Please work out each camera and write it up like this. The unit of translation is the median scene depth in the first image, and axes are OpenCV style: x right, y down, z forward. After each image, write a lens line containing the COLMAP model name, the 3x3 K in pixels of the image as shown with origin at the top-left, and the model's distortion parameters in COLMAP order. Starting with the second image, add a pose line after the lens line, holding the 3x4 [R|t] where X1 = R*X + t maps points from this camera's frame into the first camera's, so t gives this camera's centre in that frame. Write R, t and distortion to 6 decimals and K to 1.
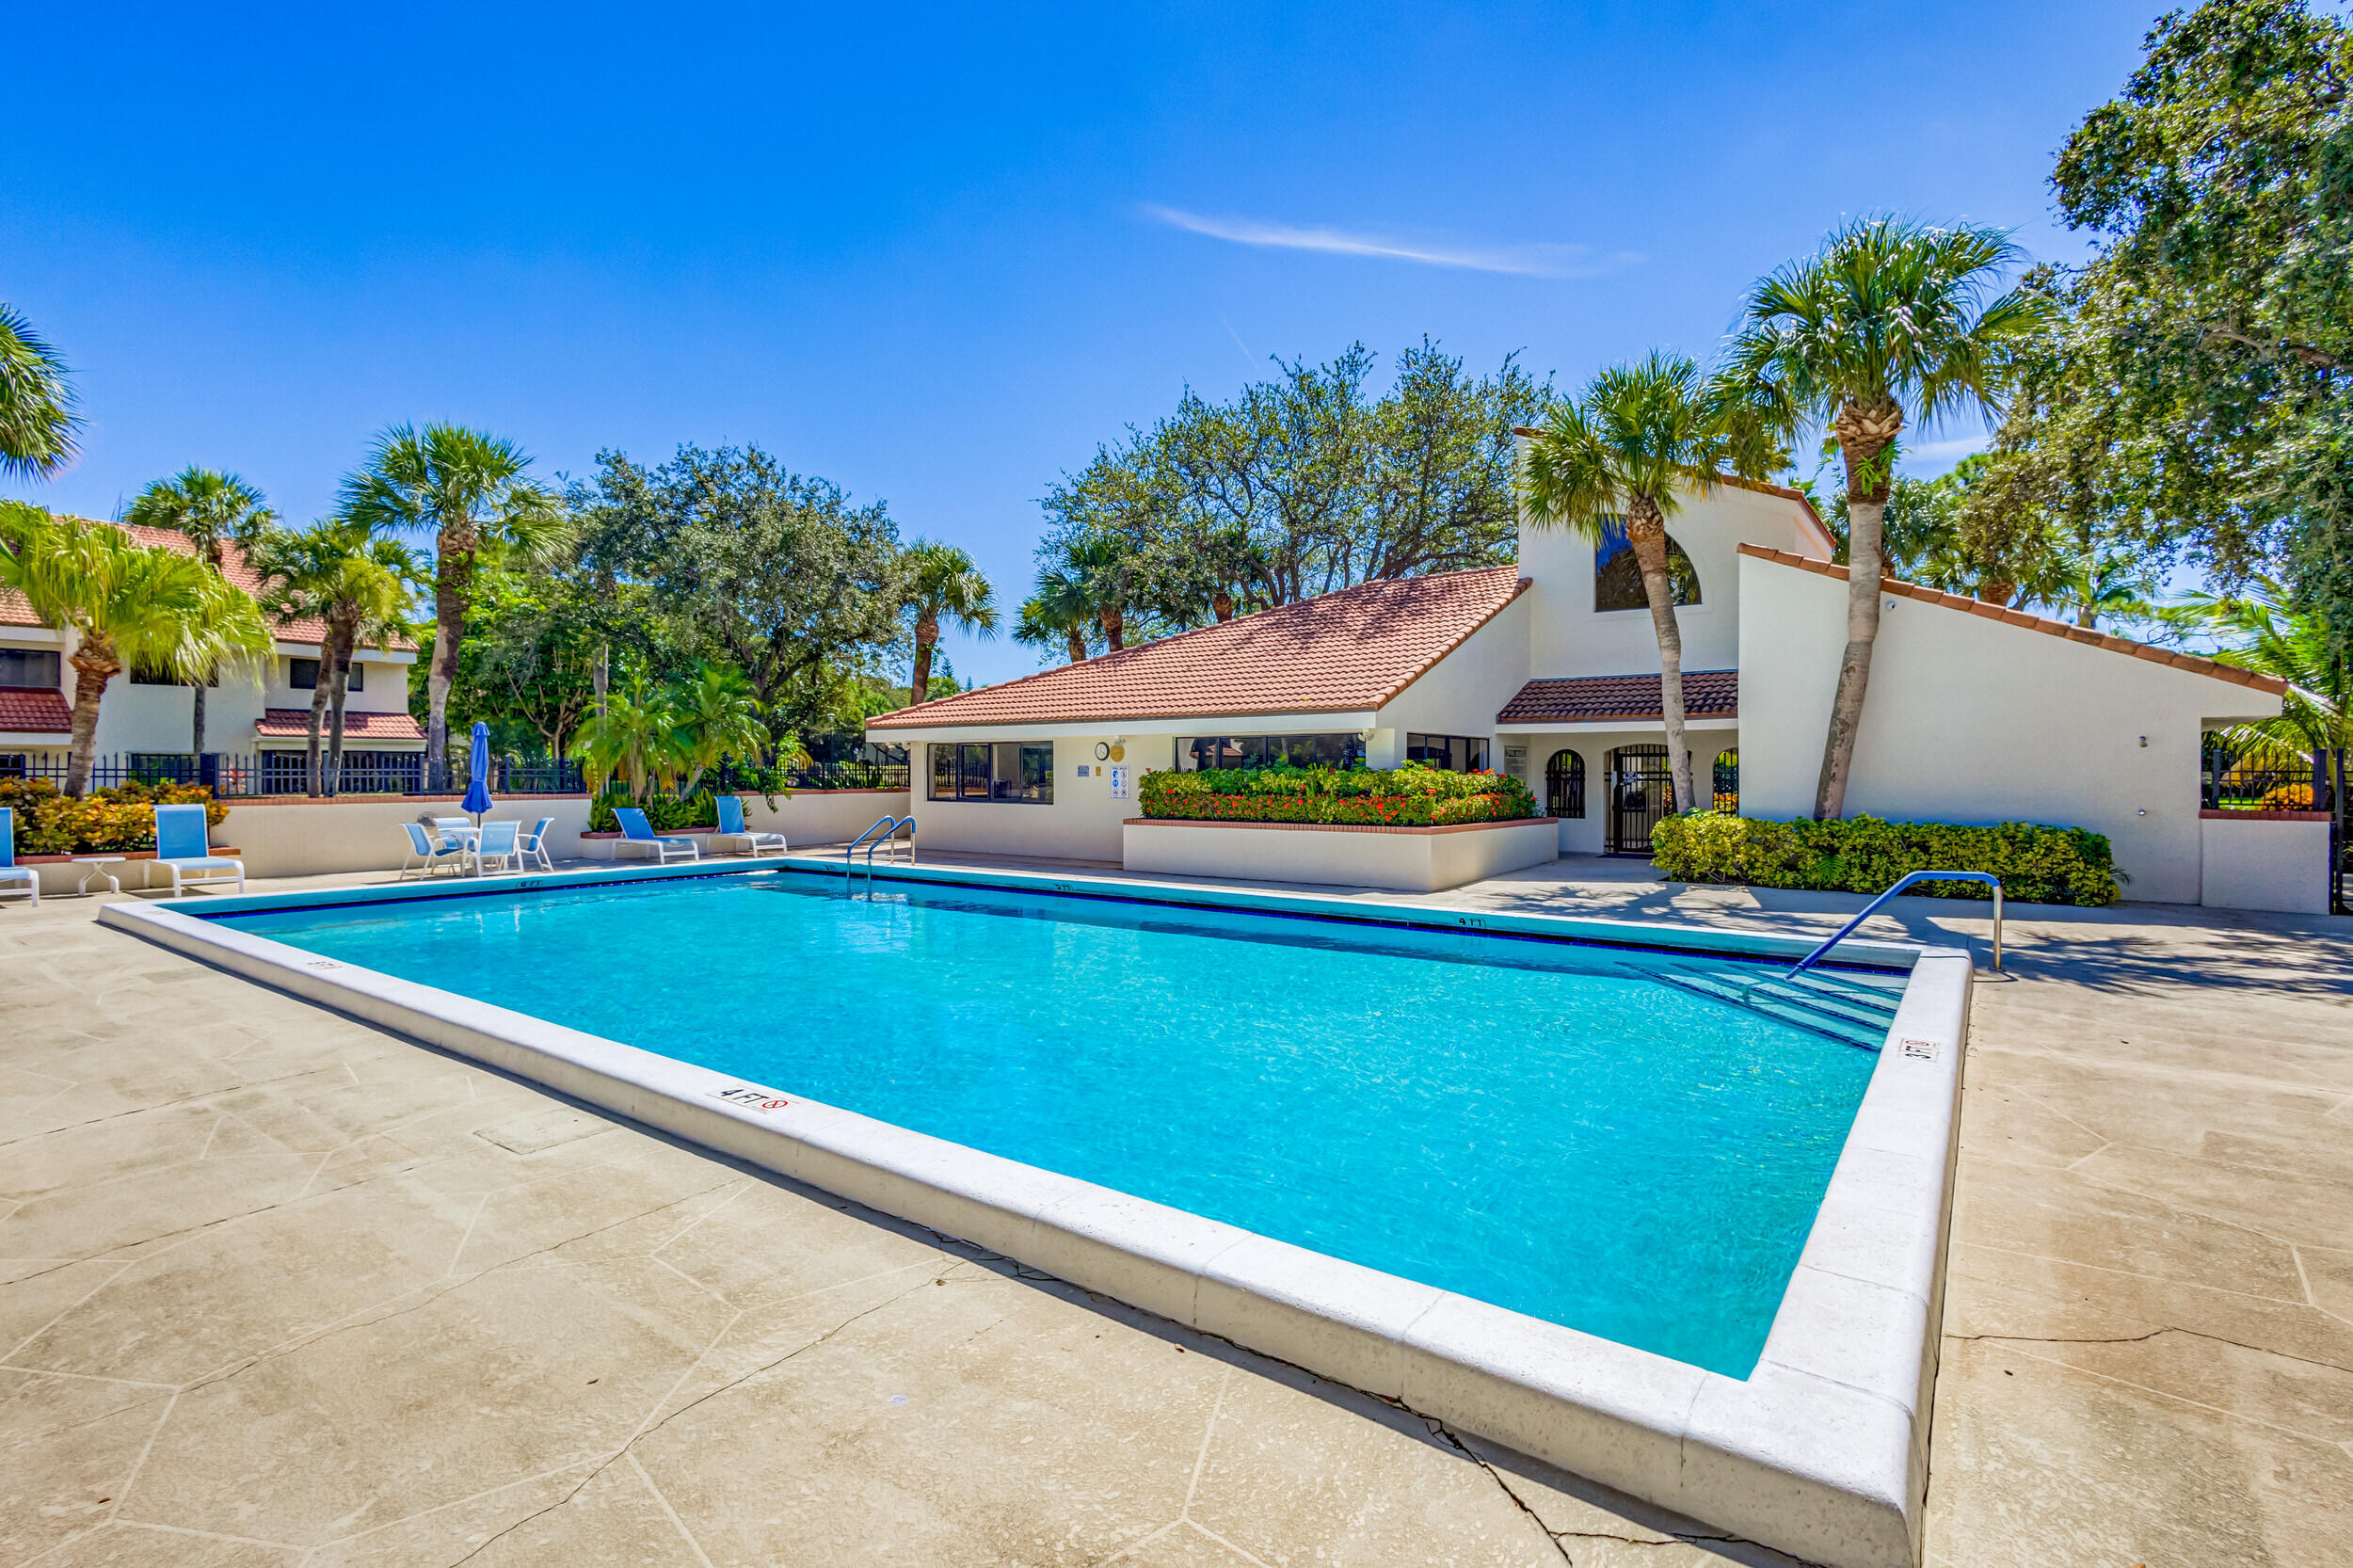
lens RADIAL K [[1106.8, 0, 1176.5], [0, 1106.8, 784.0], [0, 0, 1]] dist [0.024863, -0.000189]
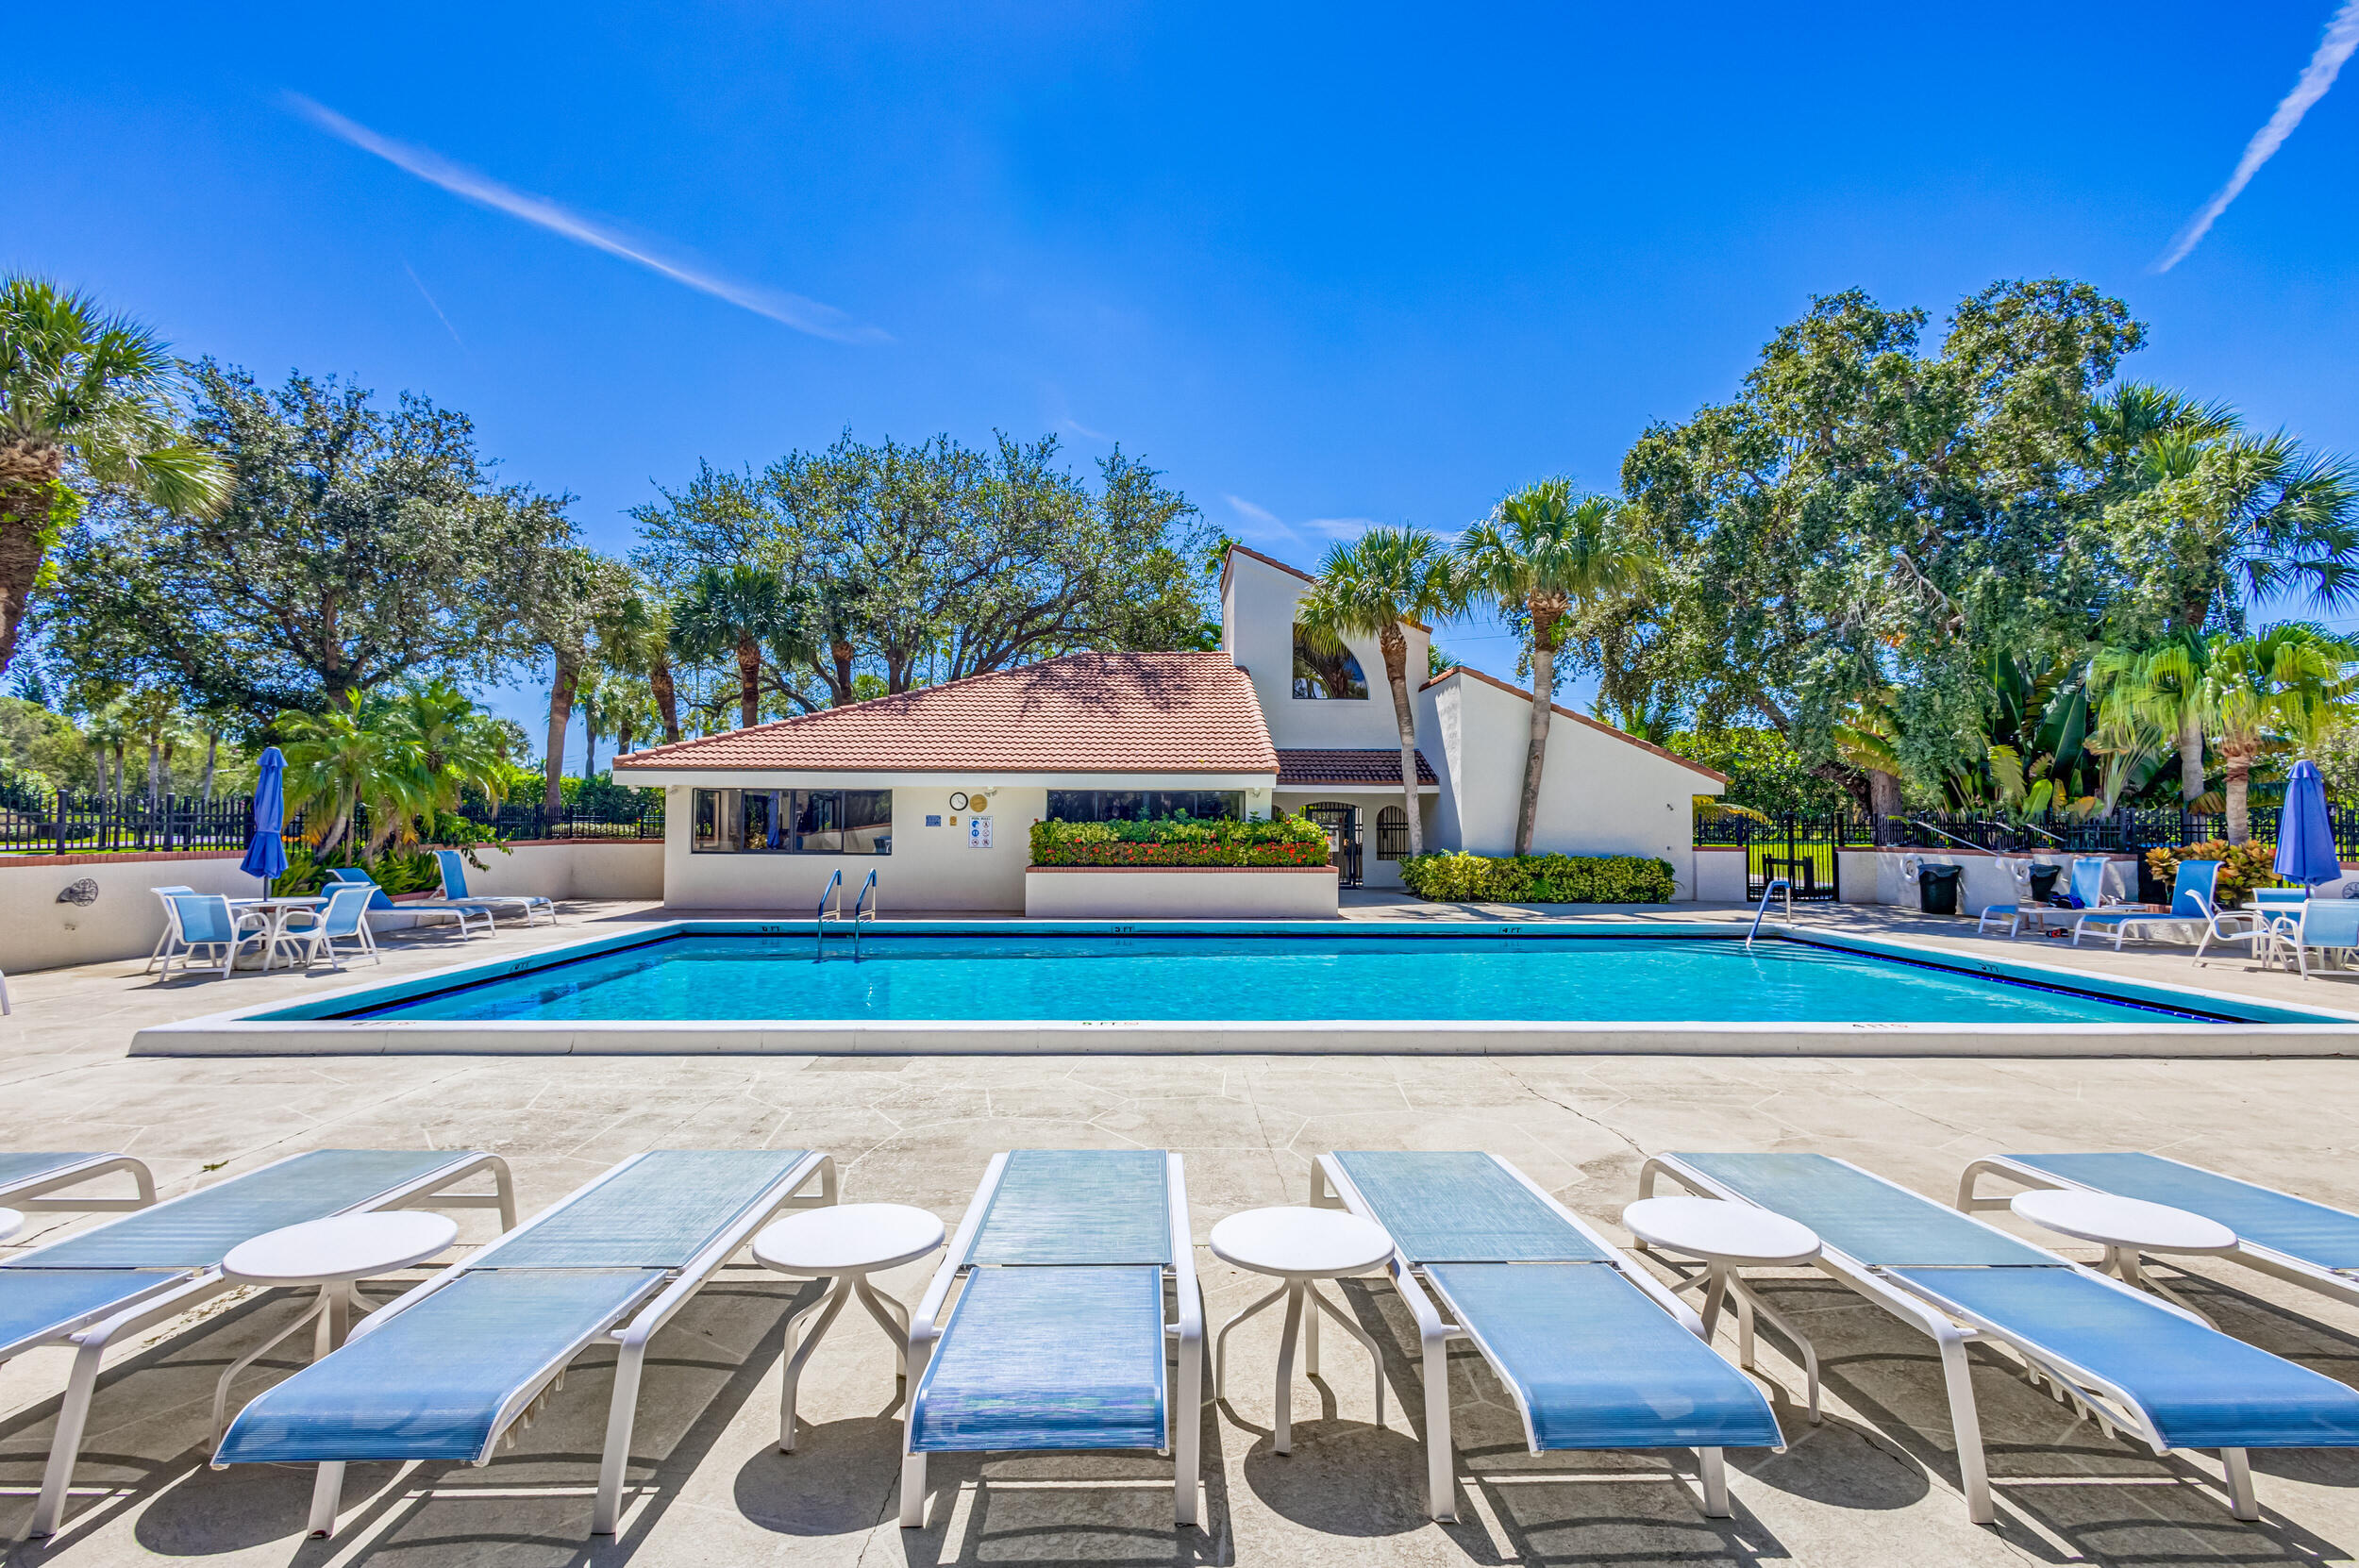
lens RADIAL K [[1123.8, 0, 1179.5], [0, 1123.8, 784.0], [0, 0, 1]] dist [0.016837, 0.000492]
pose [[0.785119, 0.023617, 0.618894, -0.590623], [0.003066, 0.999112, -0.042016, -0.001849], [-0.619337, 0.034885, 0.784350, 0.079172]]
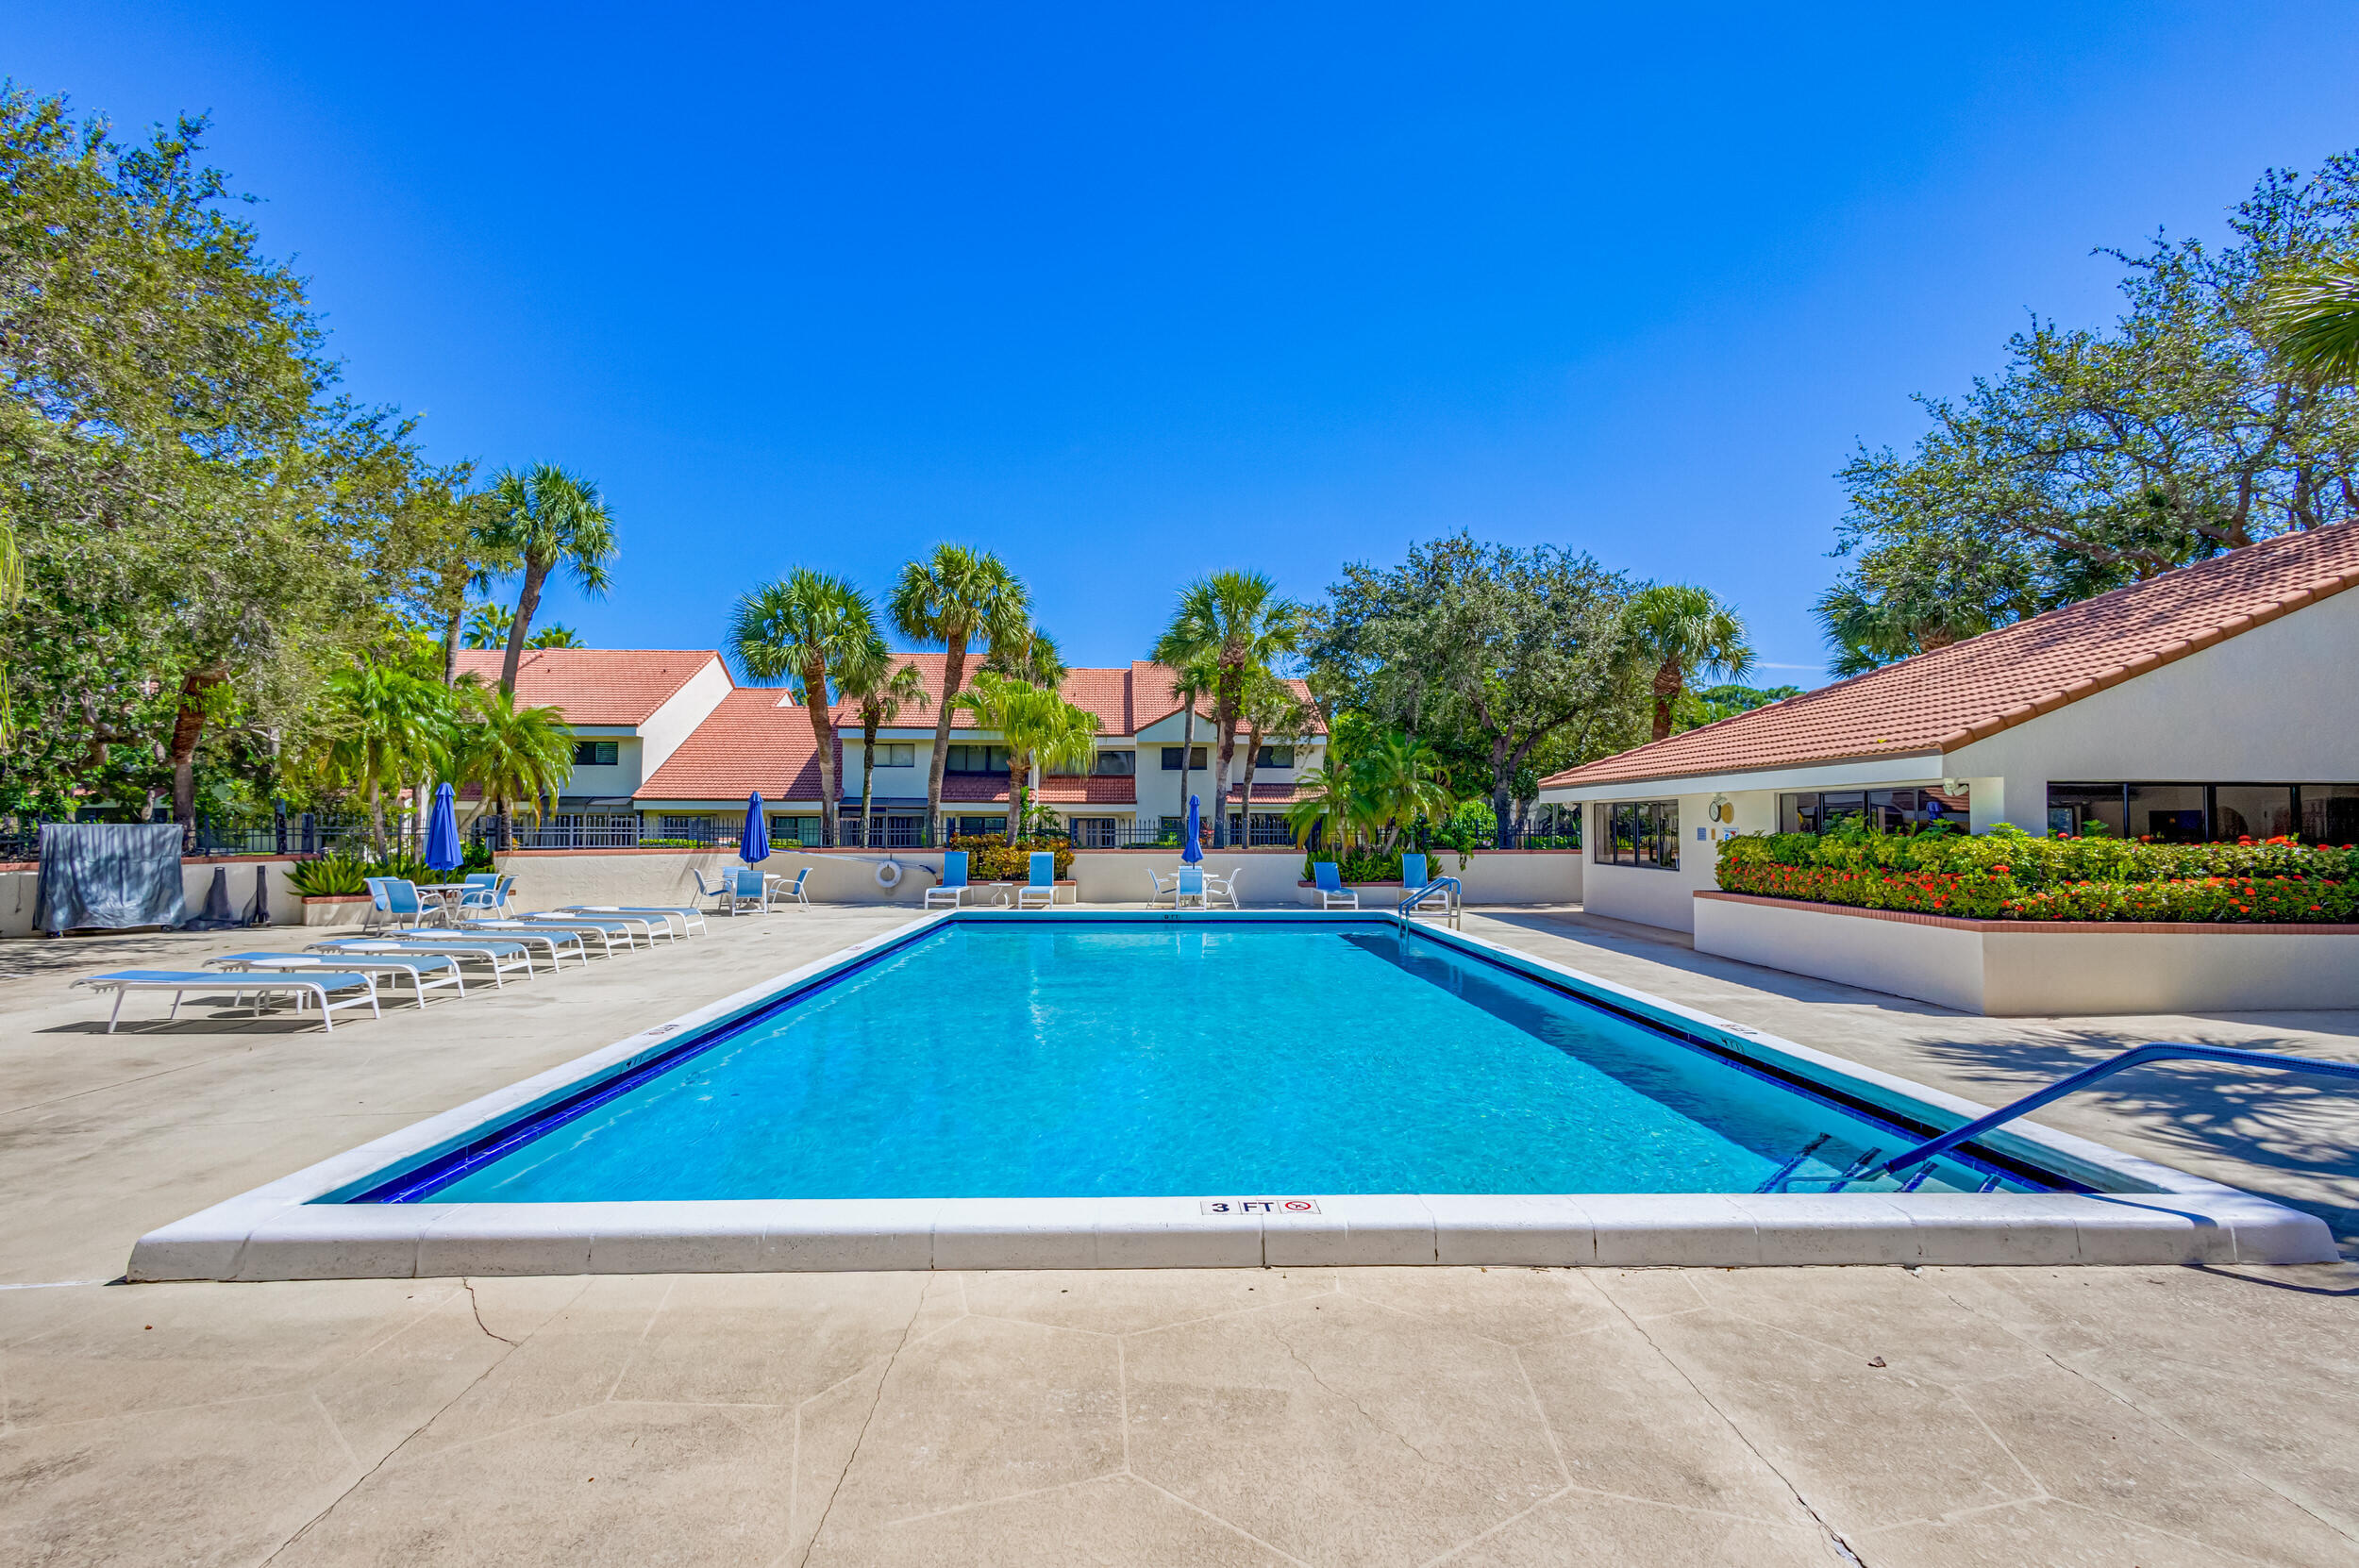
lens RADIAL K [[1123.8, 0, 1179.5], [0, 1123.8, 784.0], [0, 0, 1]] dist [0.016837, 0.000492]
pose [[0.622685, -0.028047, -0.781970, 0.389937], [-0.011334, 0.998929, -0.044854, -0.007124], [0.782390, 0.036793, 0.621701, 0.141538]]
